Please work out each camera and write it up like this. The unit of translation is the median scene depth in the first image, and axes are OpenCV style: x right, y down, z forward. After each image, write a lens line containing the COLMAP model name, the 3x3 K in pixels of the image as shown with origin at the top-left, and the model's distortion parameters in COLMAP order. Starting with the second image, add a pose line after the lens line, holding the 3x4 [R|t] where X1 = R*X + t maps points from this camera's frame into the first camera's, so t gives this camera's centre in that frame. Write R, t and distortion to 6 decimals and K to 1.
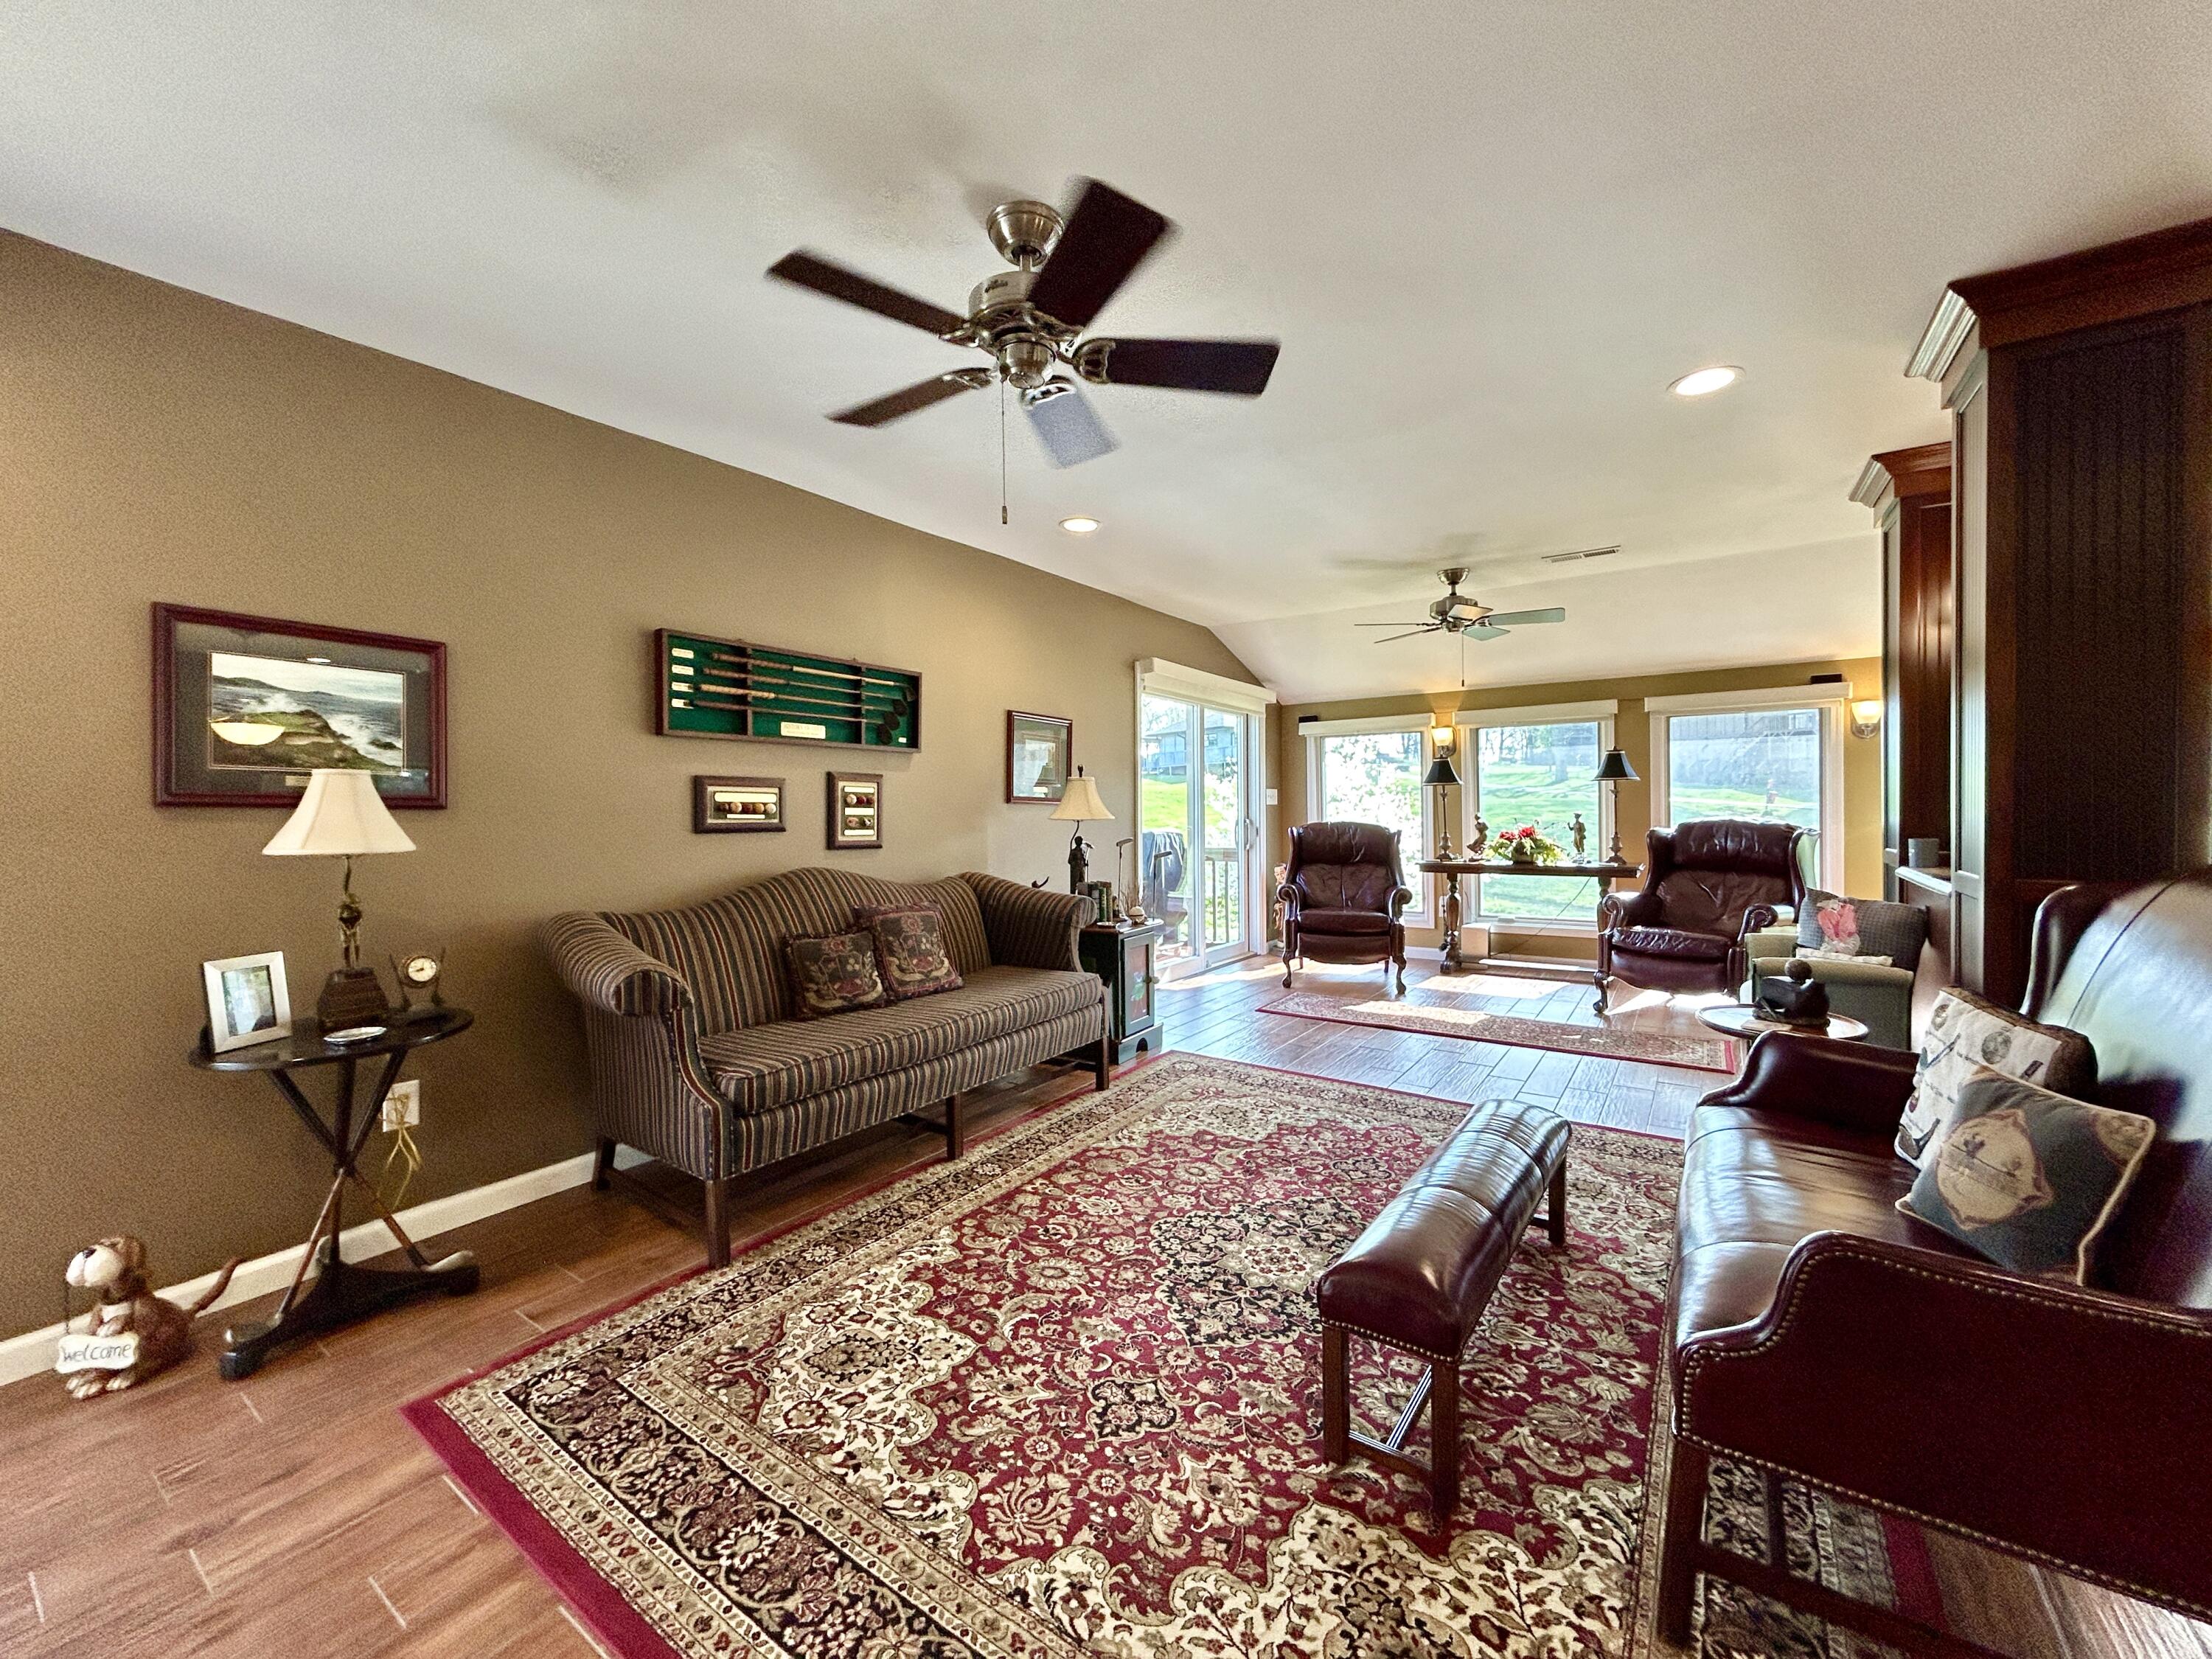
lens RADIAL K [[874.5, 0, 1107.0], [0, 874.5, 824.7], [0, 0, 1]] dist [0.002060, -0.000165]
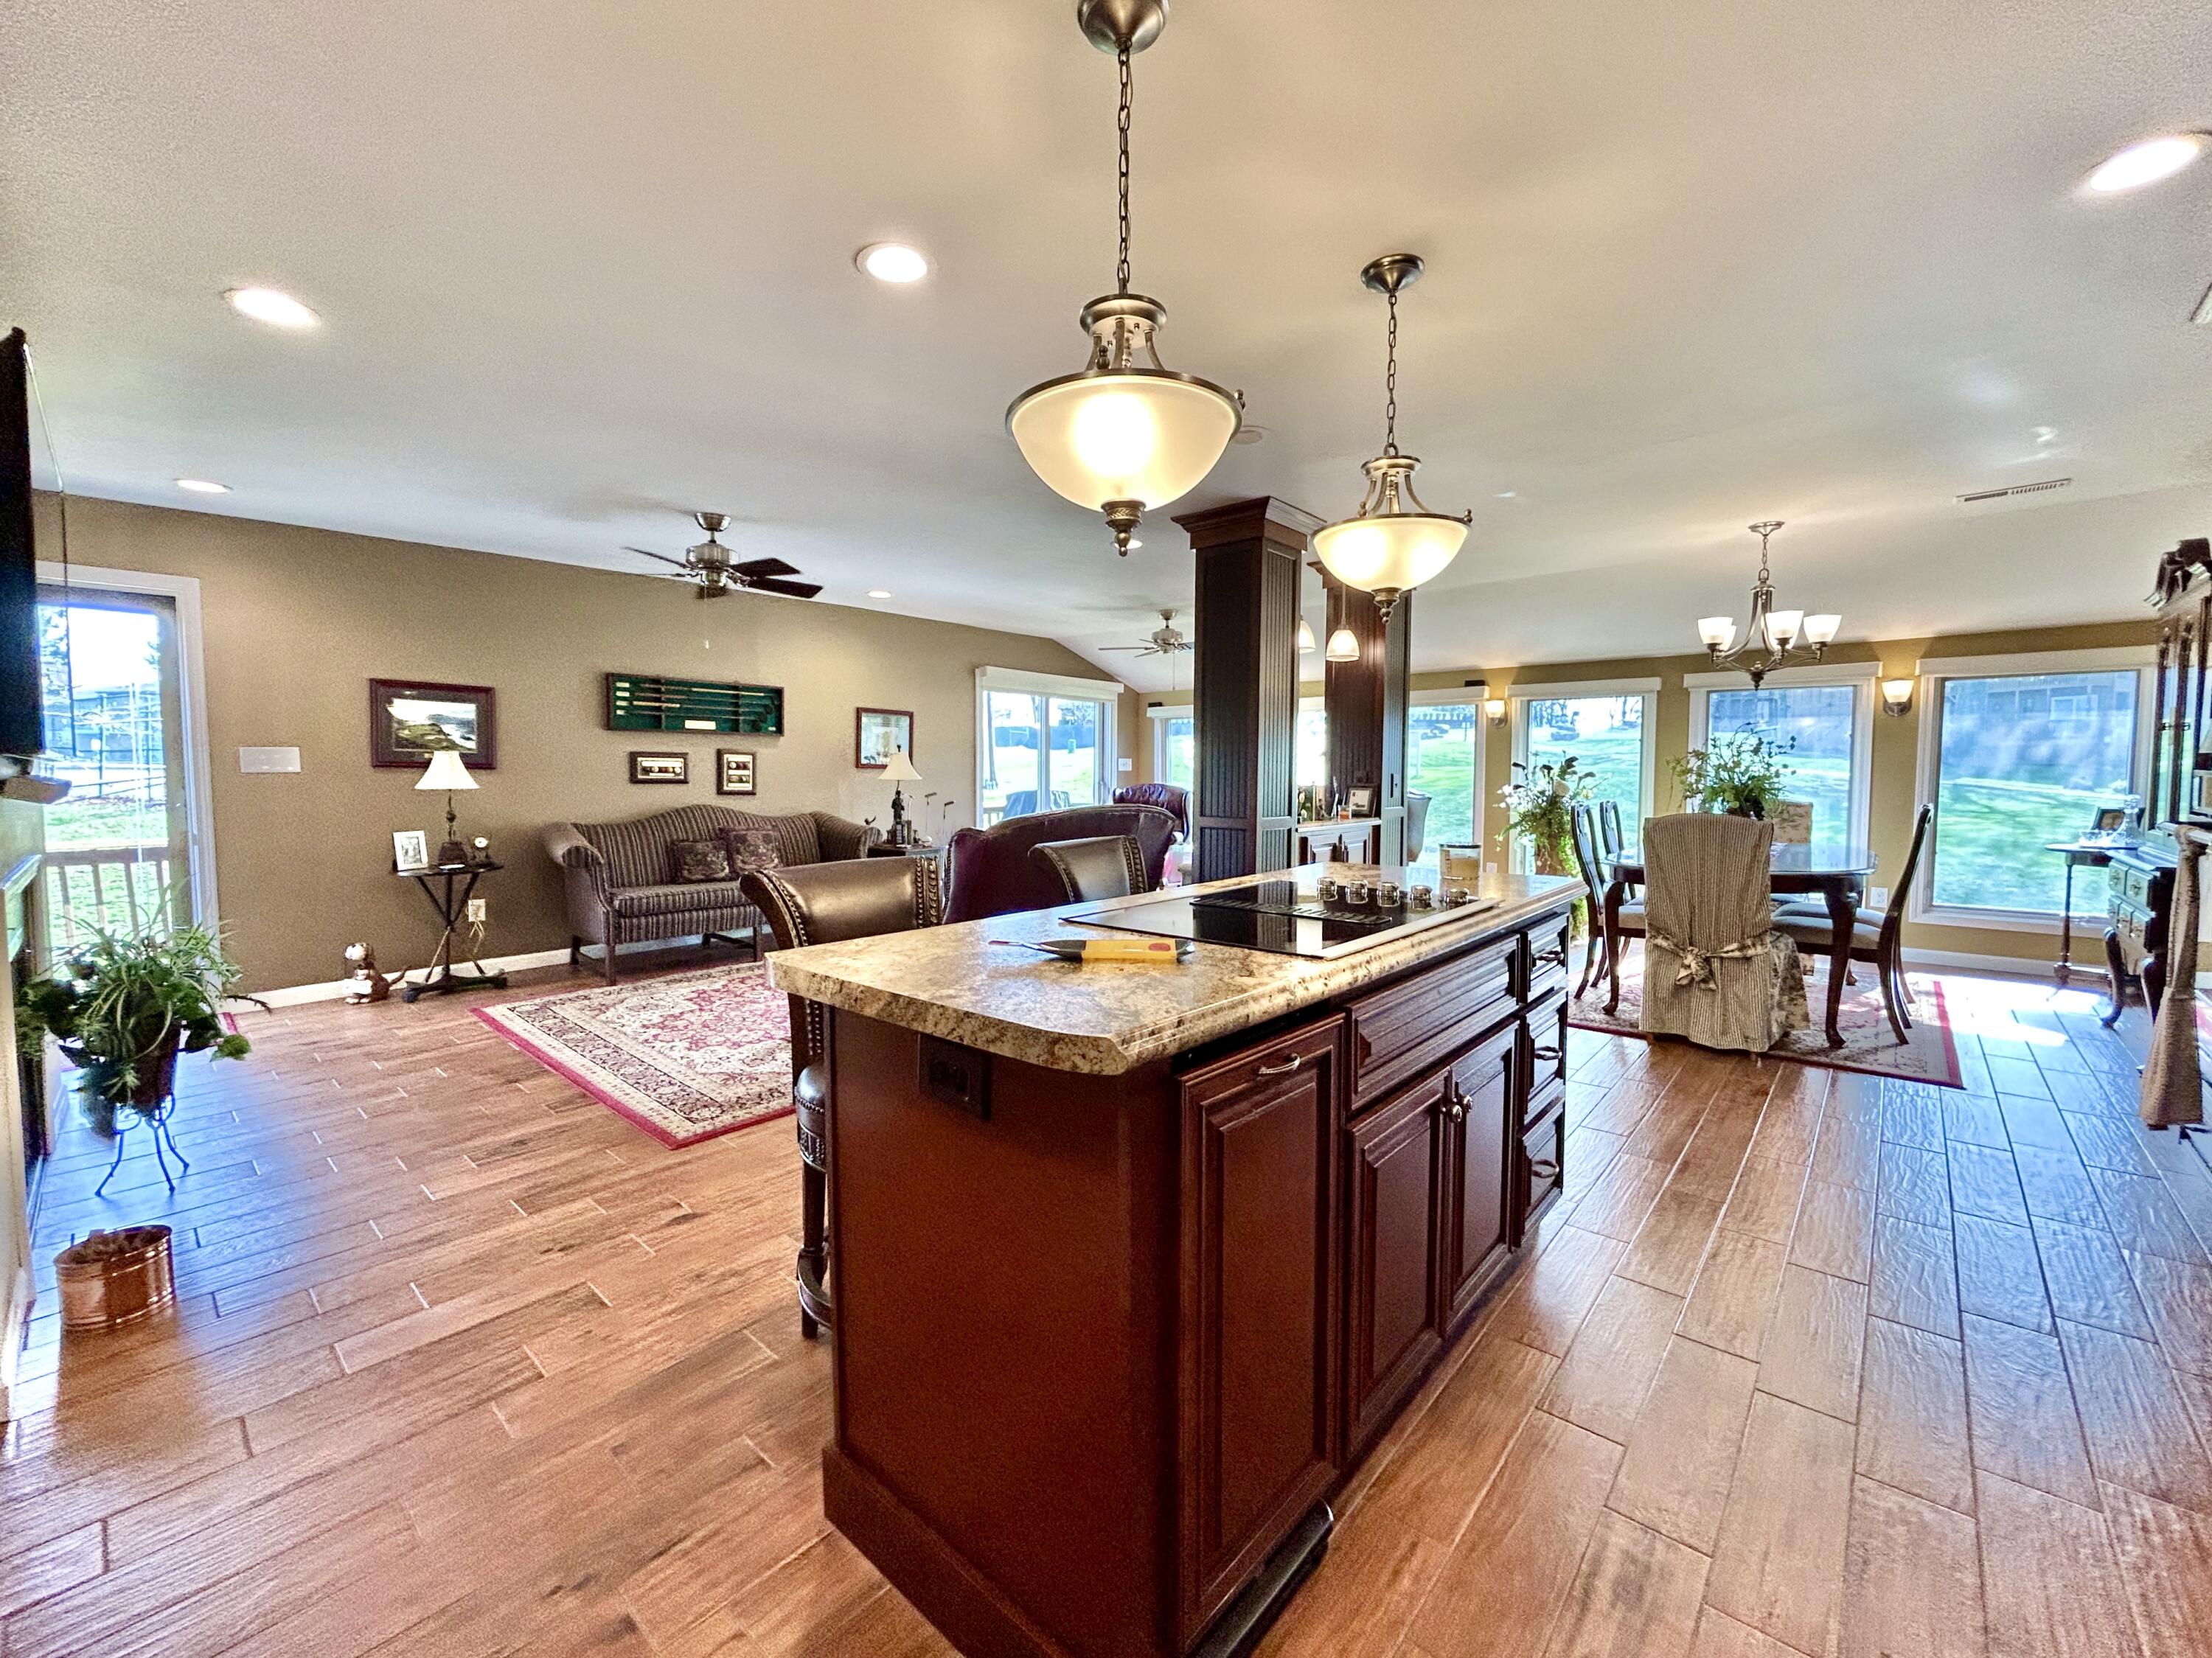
lens RADIAL K [[874.4, 0, 1096.6], [0, 874.4, 824.1], [0, 0, 1]] dist [0.002060, -0.000165]
pose [[0.992672, 0.020975, -0.119005, 0.981460], [-0.015899, 0.998929, 0.043446, -0.000226], [0.119789, -0.041236, 0.991943, -0.964172]]
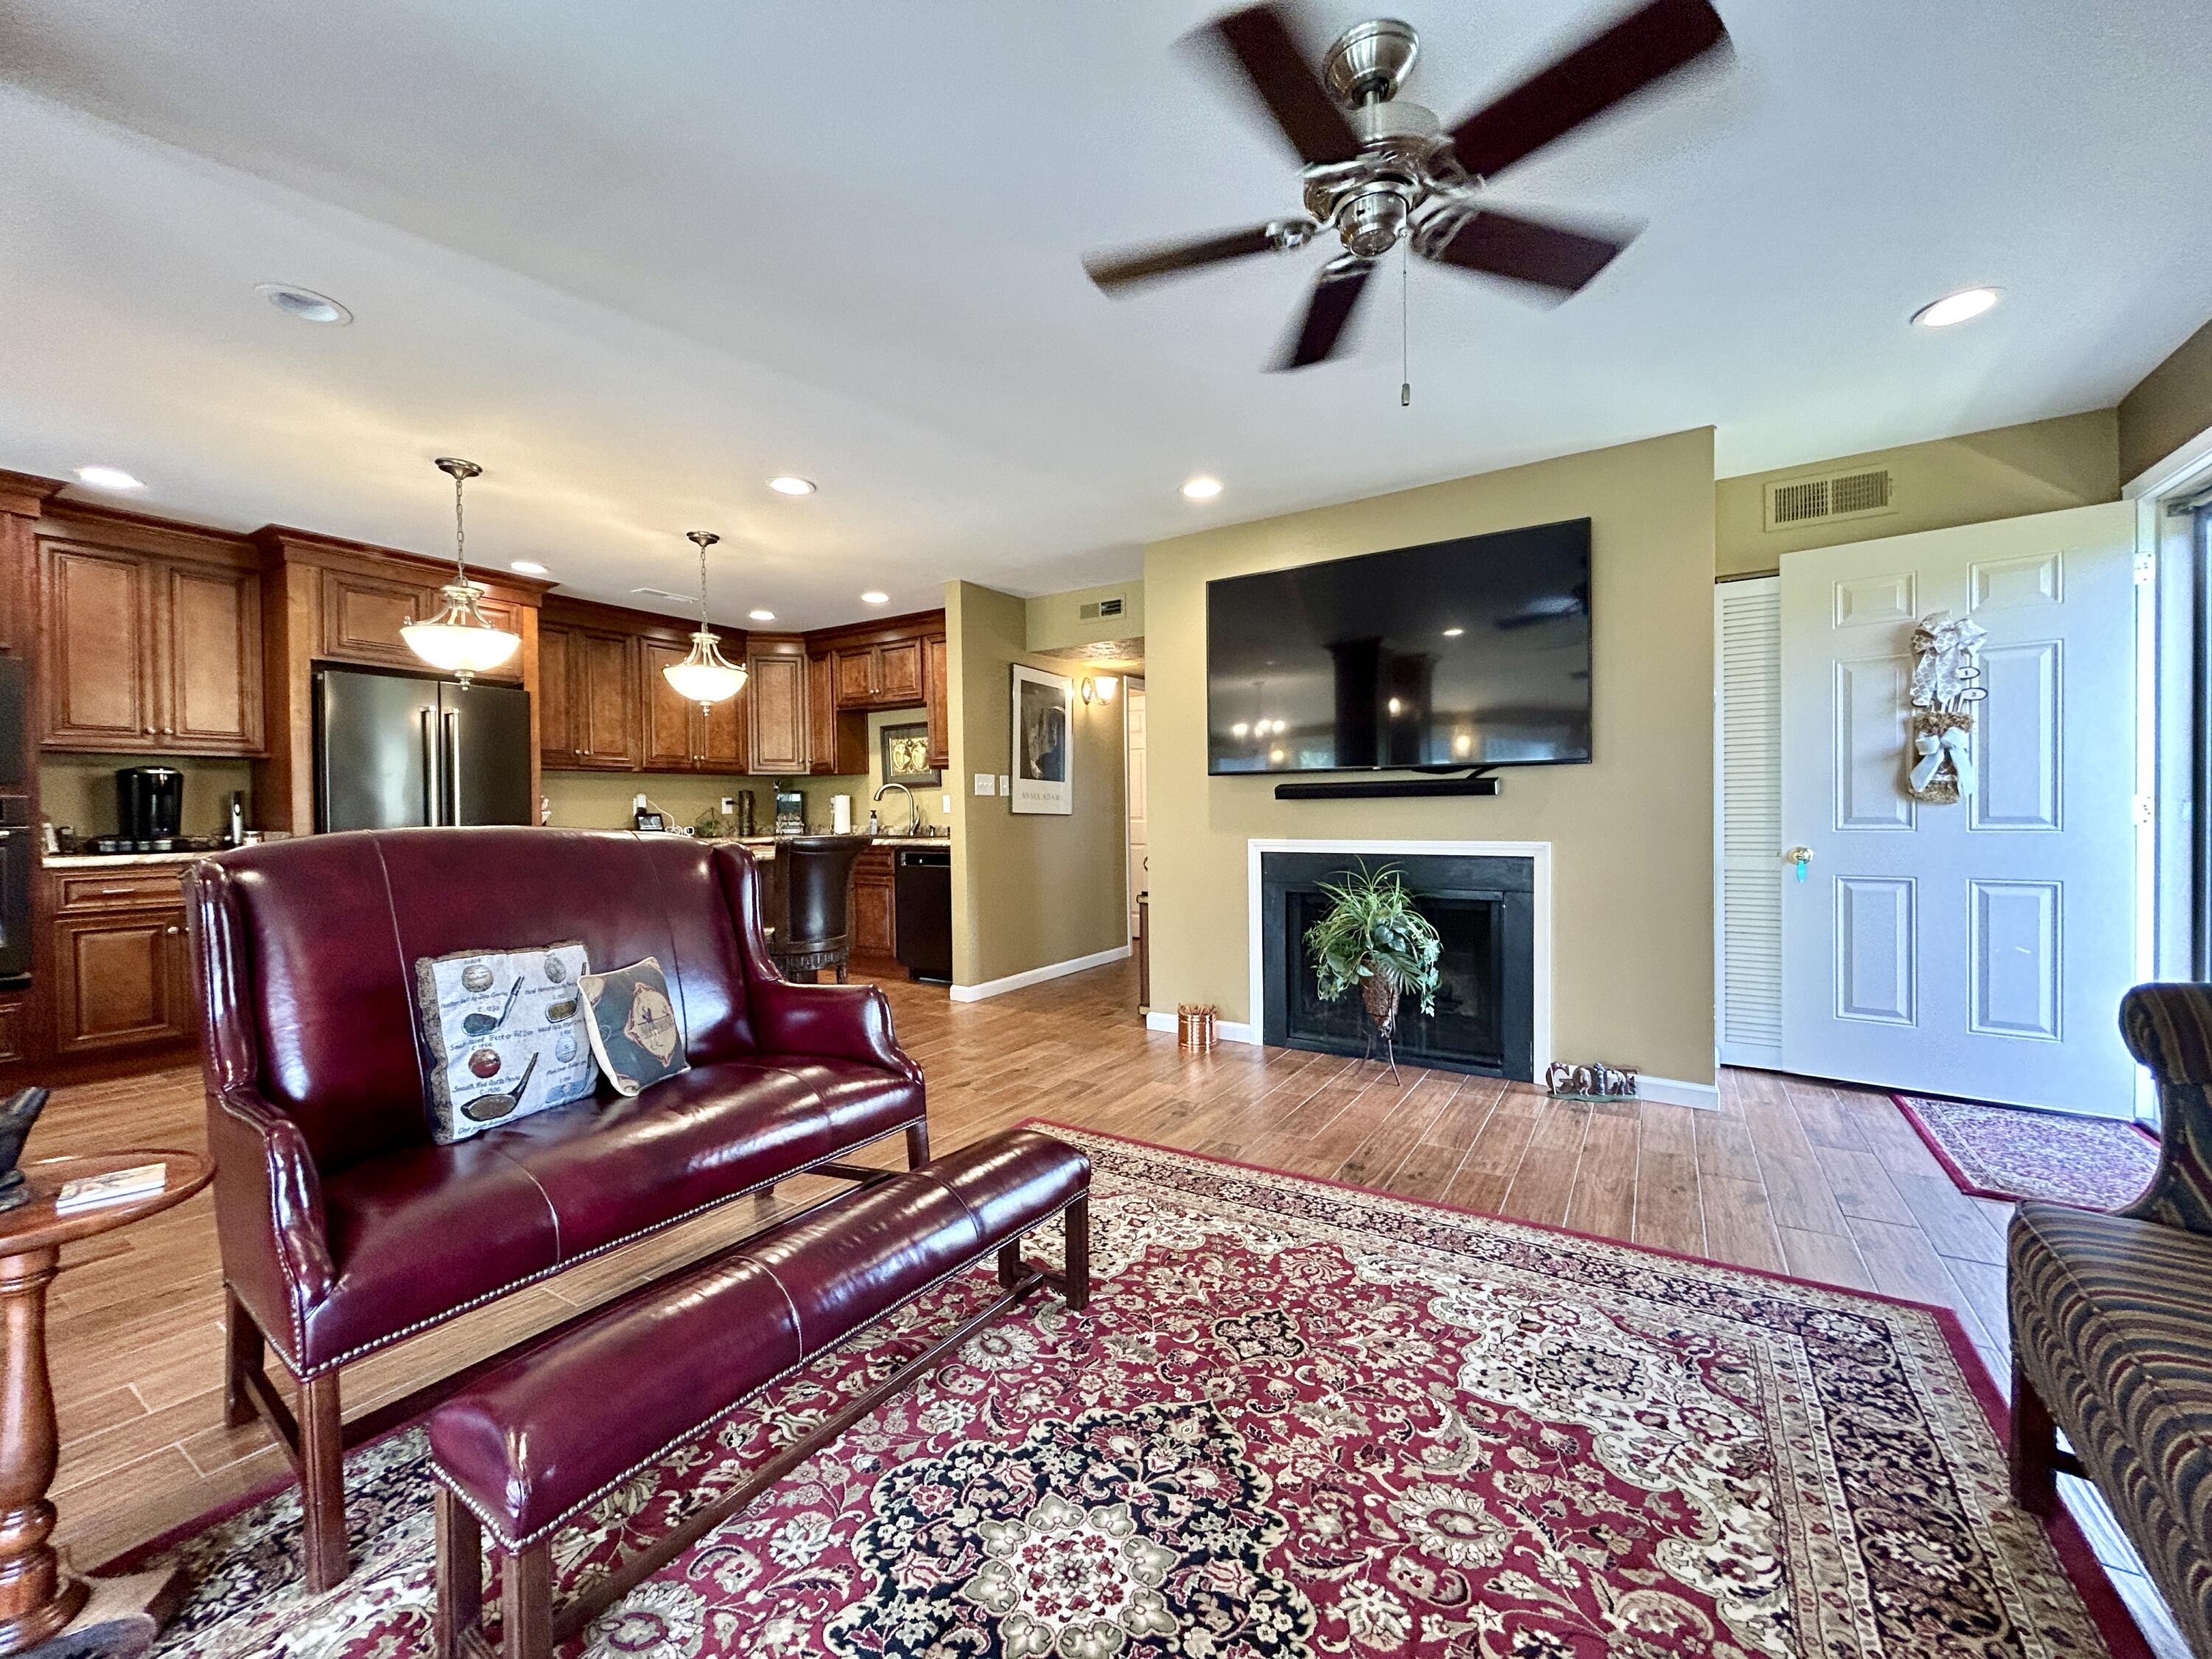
lens RADIAL K [[874.5, 0, 1112.6], [0, 874.5, 822.3], [0, 0, 1]] dist [0.002060, -0.000165]
pose [[-0.998189, 0.028338, -0.053070, 0.183738], [0.026686, 0.999145, 0.031582, 0.016316], [0.053920, 0.030109, -0.998091, 1.538257]]
